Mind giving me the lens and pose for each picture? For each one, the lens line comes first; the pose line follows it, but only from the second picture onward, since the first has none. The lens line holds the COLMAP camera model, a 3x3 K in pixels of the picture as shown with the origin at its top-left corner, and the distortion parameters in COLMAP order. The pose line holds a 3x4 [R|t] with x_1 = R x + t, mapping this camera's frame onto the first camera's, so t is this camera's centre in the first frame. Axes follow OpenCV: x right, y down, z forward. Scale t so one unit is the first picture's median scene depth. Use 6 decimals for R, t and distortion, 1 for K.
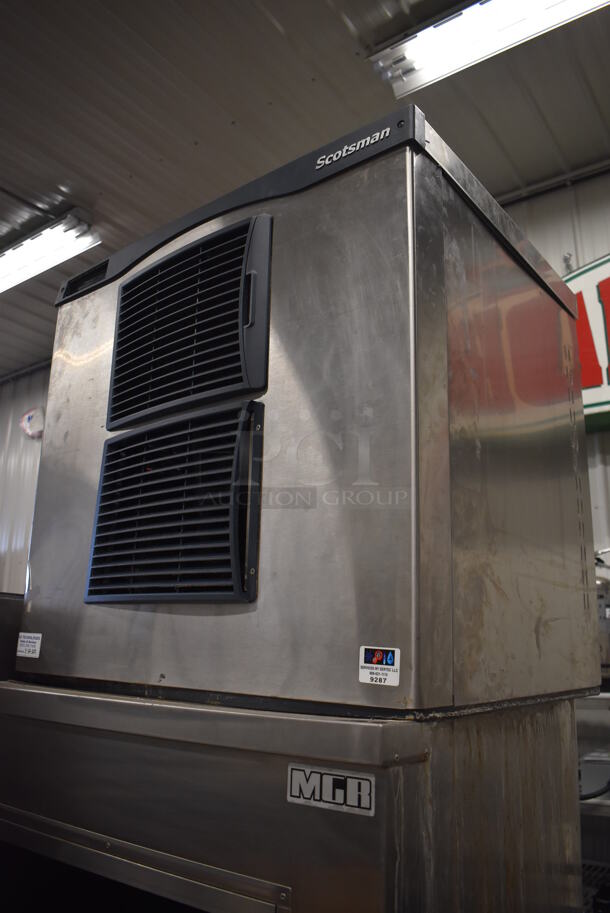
lens RADIAL K [[704.4, 0, 304.1], [0, 704.4, 463.9], [0, 0, 1]] dist [-0.098614, 0.016557]
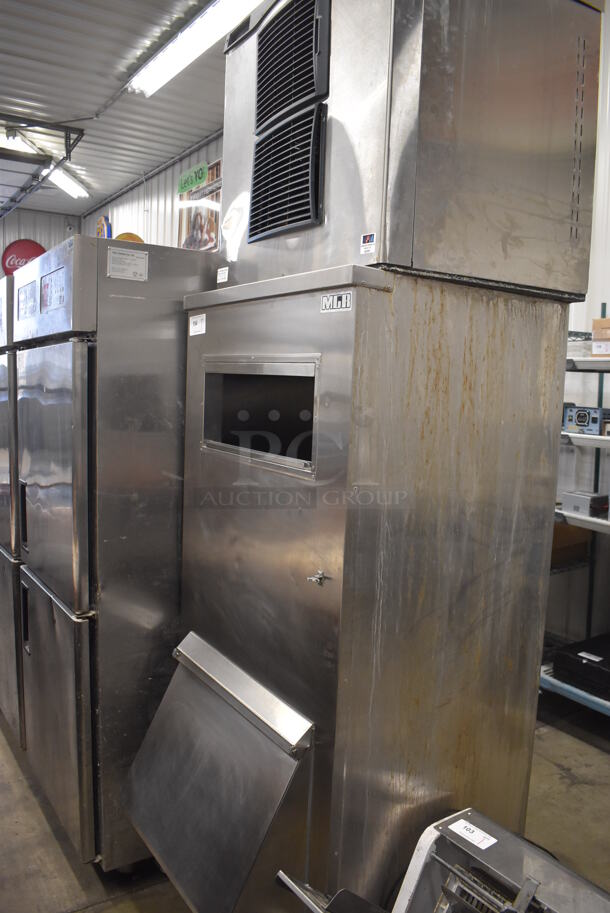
lens RADIAL K [[704.4, 0, 305.0], [0, 704.4, 460.8], [0, 0, 1]] dist [-0.098614, 0.016557]
pose [[0.936335, 0.055490, -0.346696, 0.553555], [0.070036, 0.938070, 0.339291, 0.165447], [0.344053, -0.341972, 0.874462, -0.788428]]
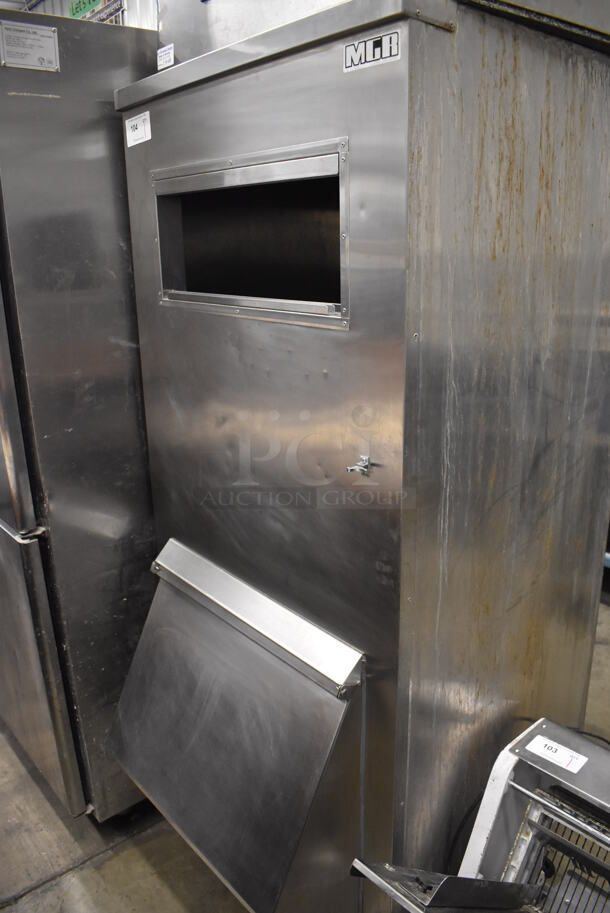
lens RADIAL K [[704.4, 0, 307.5], [0, 704.4, 458.5], [0, 0, 1]] dist [-0.098614, 0.016557]
pose [[0.969926, 0.033105, -0.241140, 0.206720], [0.100844, 0.847022, 0.521904, 0.354864], [0.221529, -0.530526, 0.818210, -0.395444]]
